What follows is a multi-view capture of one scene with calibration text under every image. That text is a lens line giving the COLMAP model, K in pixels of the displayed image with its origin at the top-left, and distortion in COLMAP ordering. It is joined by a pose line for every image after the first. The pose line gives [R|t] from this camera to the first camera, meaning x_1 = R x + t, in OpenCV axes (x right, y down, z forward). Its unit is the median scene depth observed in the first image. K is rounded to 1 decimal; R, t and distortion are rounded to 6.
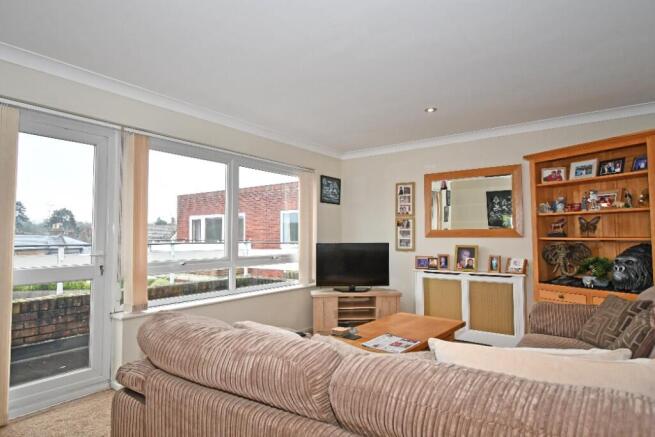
lens RADIAL K [[375.4, 0, 327.5], [0, 375.4, 218.5], [0, 0, 1]] dist [-0.029521, -0.000309]
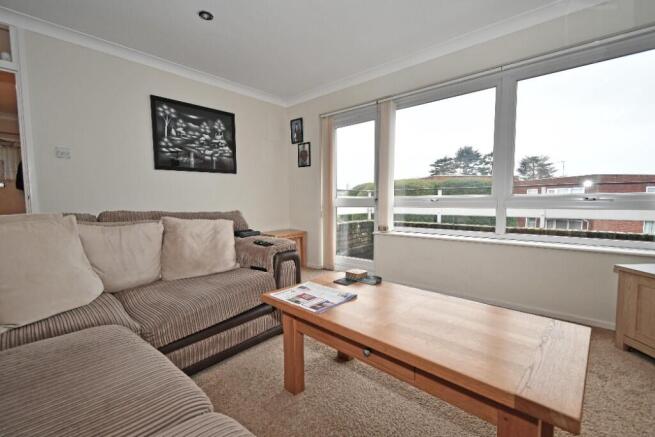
lens RADIAL K [[289.0, 0, 327.5], [0, 289.0, 218.5], [0, 0, 1]] dist [0.000429, 0.000003]
pose [[-0.091058, 0.068789, -0.993467, 0.421551], [0.057457, 0.996312, 0.063720, 0.085237], [0.994187, -0.051280, -0.094675, 0.632509]]
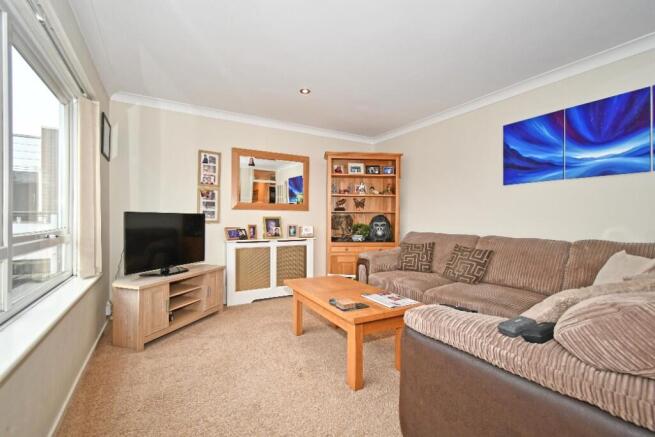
lens RADIAL K [[289.0, 0, 327.5], [0, 289.0, 218.5], [0, 0, 1]] dist [0.000429, 0.000003]
pose [[0.389092, 0.001658, 0.921197, -0.397687], [-0.050696, 0.998521, 0.019616, 0.050843], [-0.919803, -0.054334, 0.388601, 0.491472]]
